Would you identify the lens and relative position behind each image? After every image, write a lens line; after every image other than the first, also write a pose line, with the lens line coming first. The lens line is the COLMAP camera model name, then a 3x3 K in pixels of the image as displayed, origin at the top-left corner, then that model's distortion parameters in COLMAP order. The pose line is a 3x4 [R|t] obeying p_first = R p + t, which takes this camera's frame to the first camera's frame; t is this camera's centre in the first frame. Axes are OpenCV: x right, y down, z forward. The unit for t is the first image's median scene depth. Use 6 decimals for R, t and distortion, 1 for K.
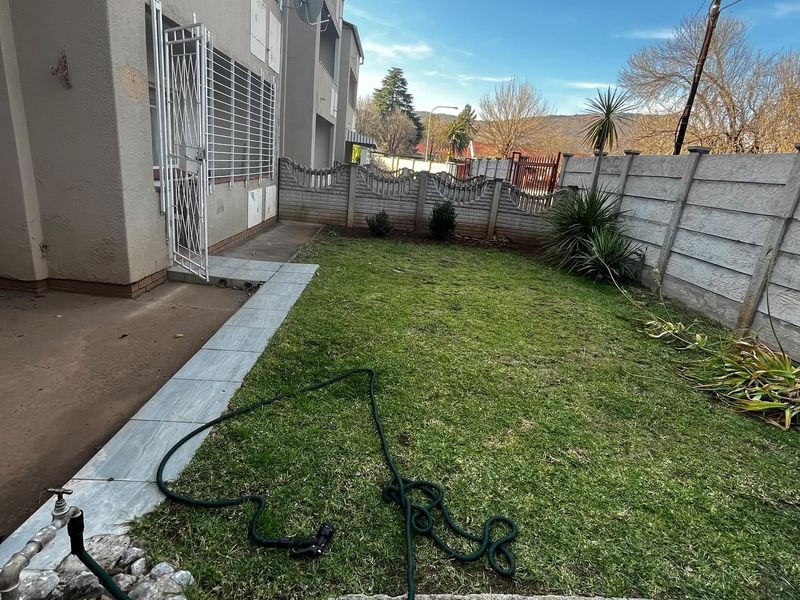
lens RADIAL K [[431.6, 0, 398.8], [0, 431.6, 294.9], [0, 0, 1]] dist [-0.005371, -0.000726]
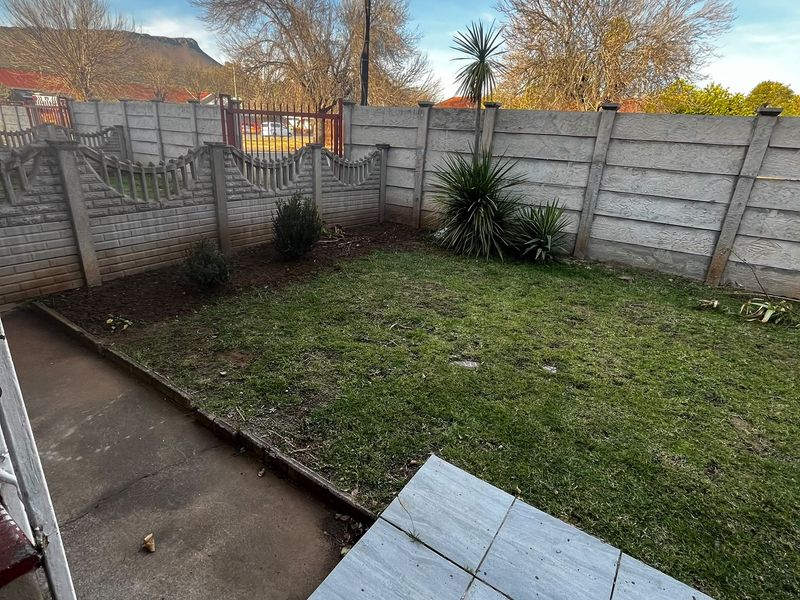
lens RADIAL K [[429.5, 0, 399.9], [0, 429.5, 296.7], [0, 0, 1]] dist [-0.002997, 0.000037]
pose [[0.579496, -0.356248, 0.732988, -0.443137], [0.242541, 0.934034, 0.262210, -0.316050], [-0.778048, 0.025830, 0.627674, 0.799523]]
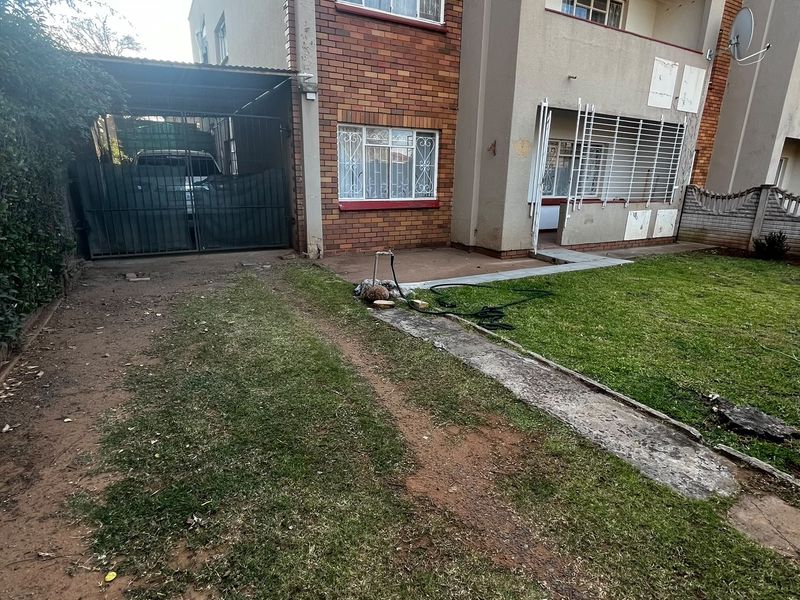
lens RADIAL K [[429.5, 0, 396.8], [0, 429.5, 298.9], [0, 0, 1]] dist [-0.002997, 0.000037]
pose [[0.457389, 0.158431, -0.875040, 0.646495], [-0.234996, 0.970556, 0.052891, 0.140577], [0.857655, 0.181439, 0.481152, -0.208306]]
